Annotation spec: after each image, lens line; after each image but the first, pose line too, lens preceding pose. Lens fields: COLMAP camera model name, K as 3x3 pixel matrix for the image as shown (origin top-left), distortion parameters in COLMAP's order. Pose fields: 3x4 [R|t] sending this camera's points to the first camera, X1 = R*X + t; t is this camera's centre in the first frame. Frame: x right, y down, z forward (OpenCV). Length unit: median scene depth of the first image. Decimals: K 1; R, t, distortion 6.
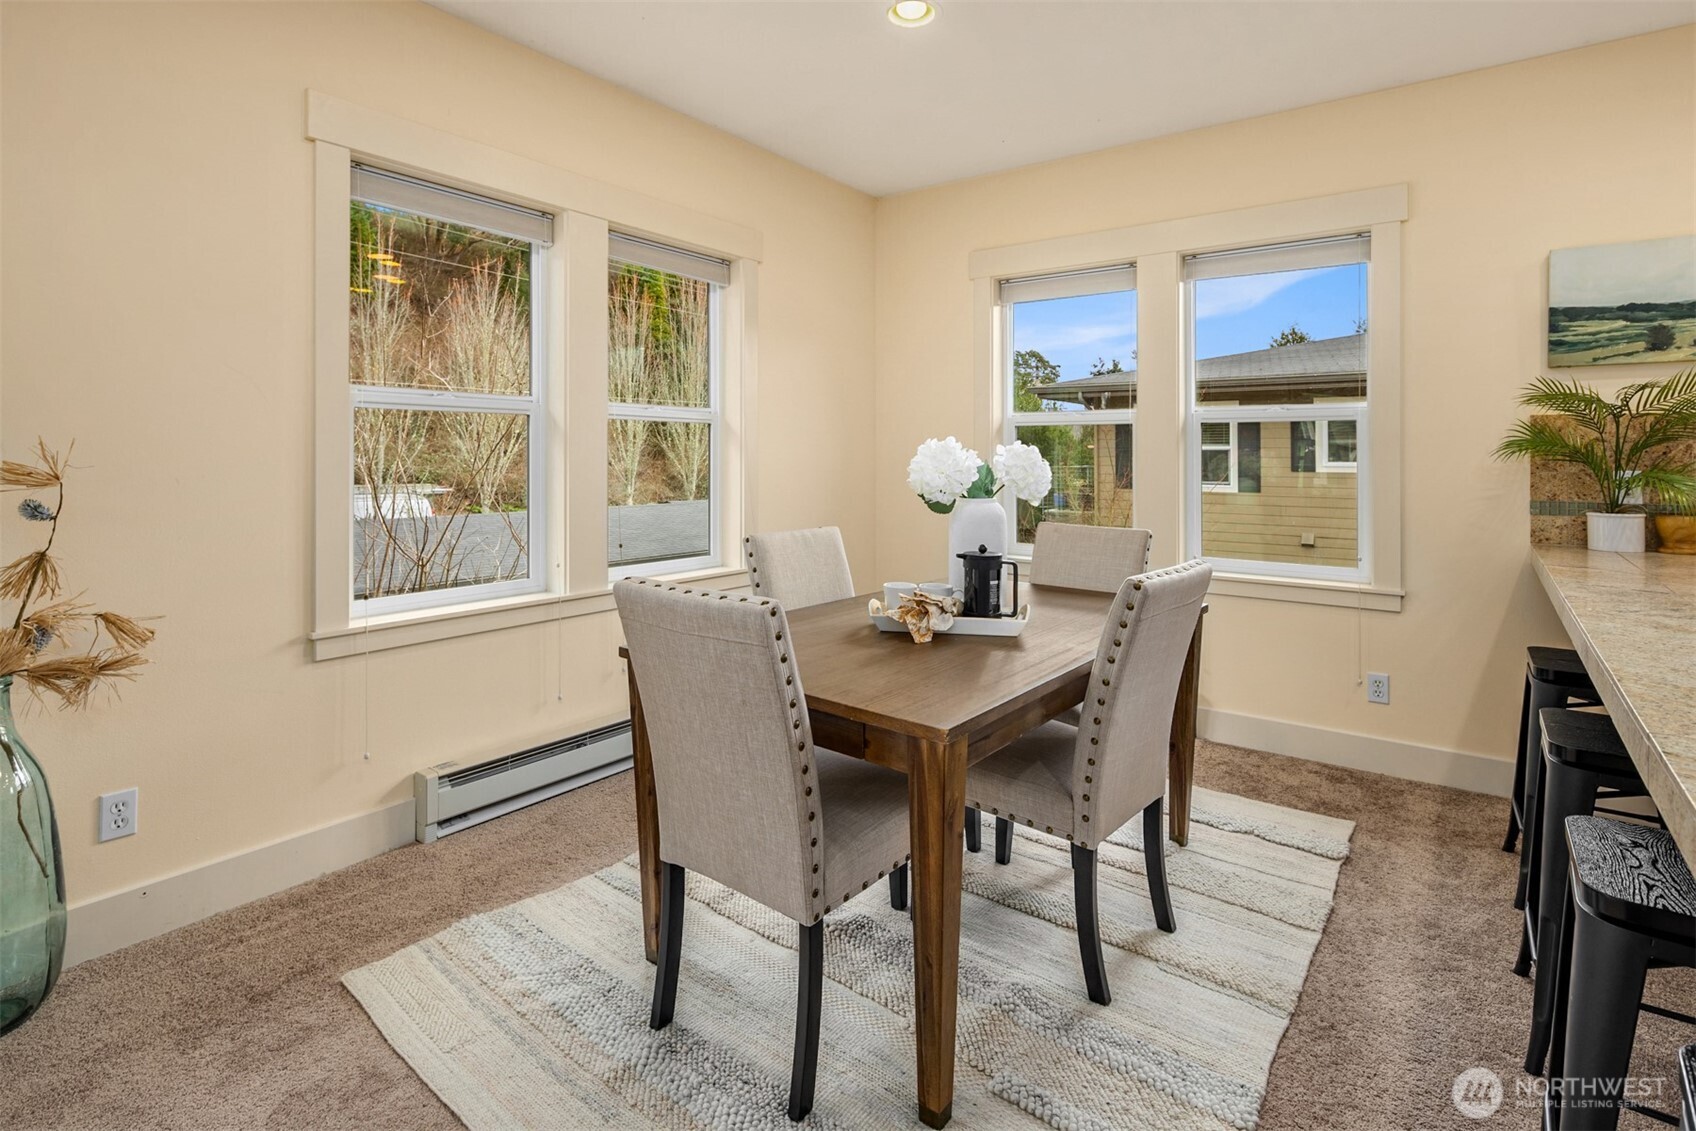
lens RADIAL K [[828.4, 0, 890.9], [0, 828.4, 462.0], [0, 0, 1]] dist [0.004356, -0.000956]
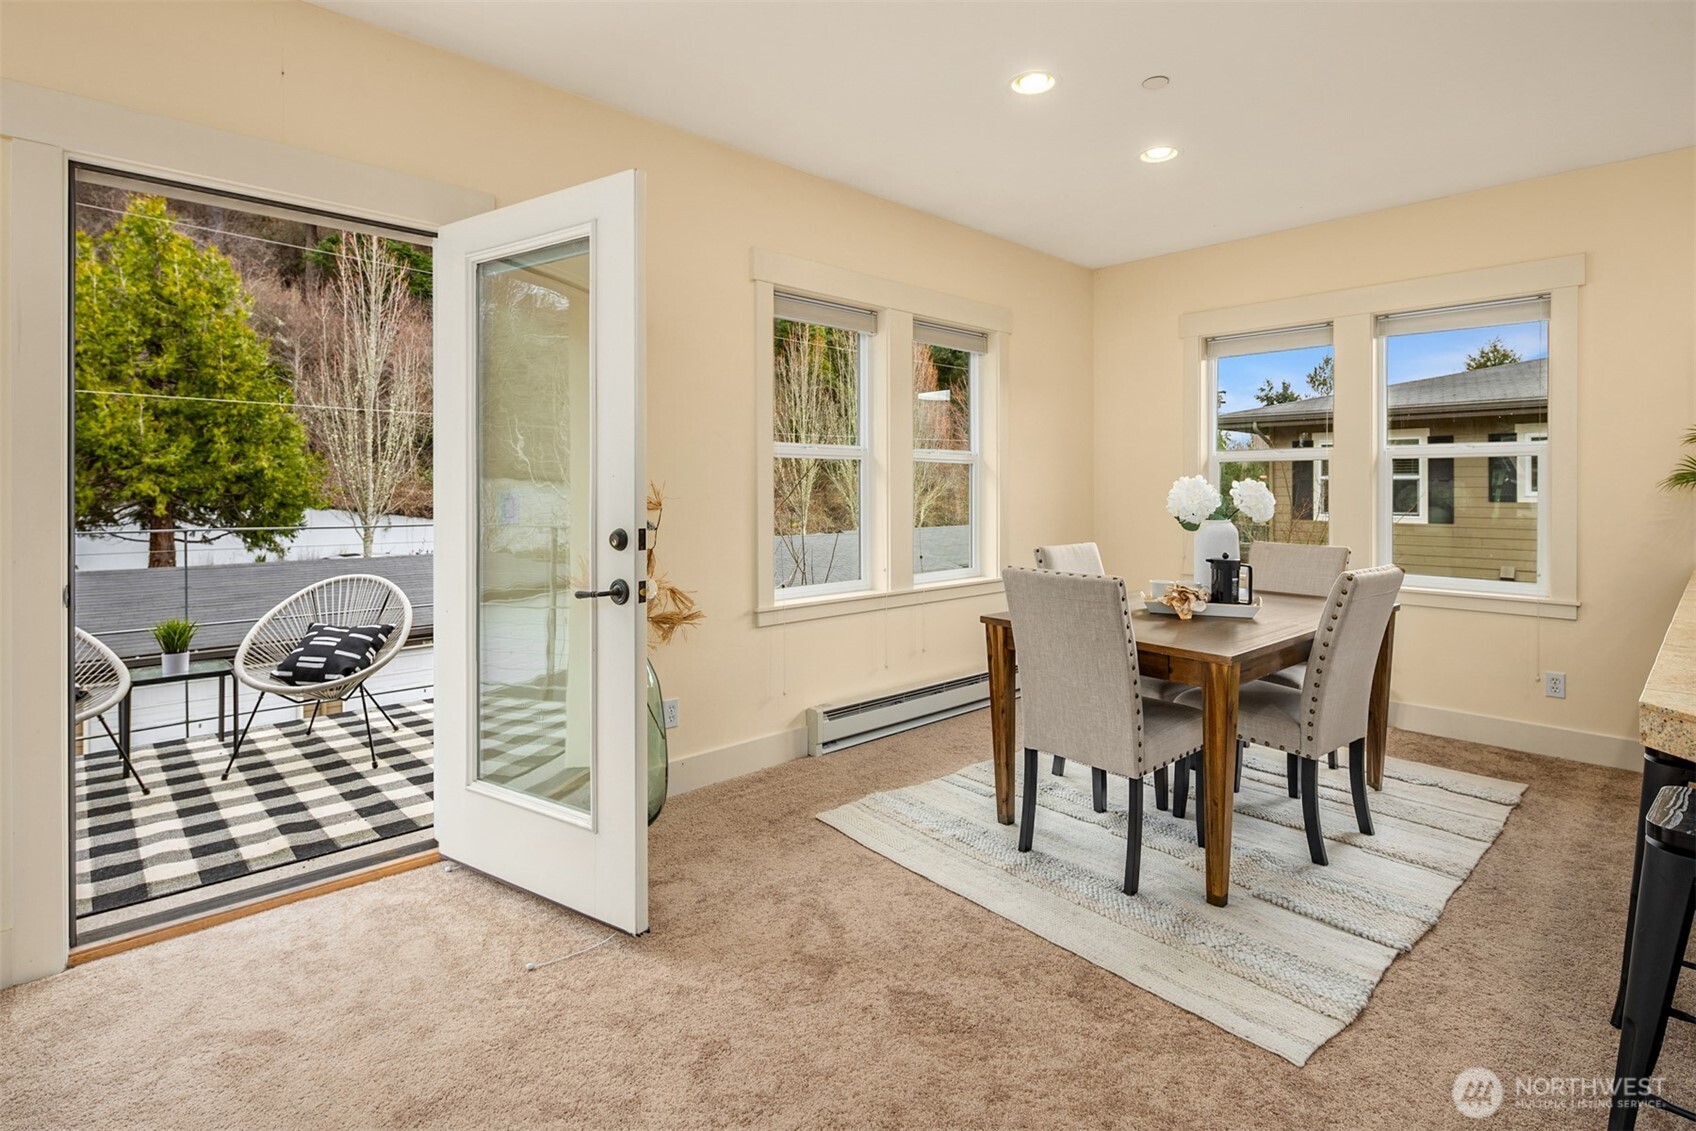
lens RADIAL K [[828.4, 0, 906.7], [0, 828.4, 502.8], [0, 0, 1]] dist [0.004356, -0.000956]
pose [[0.986424, -0.001094, -0.164215, -0.160839], [0.002965, 0.999933, 0.011148, -0.001872], [0.164192, -0.011483, 0.986362, -0.394181]]
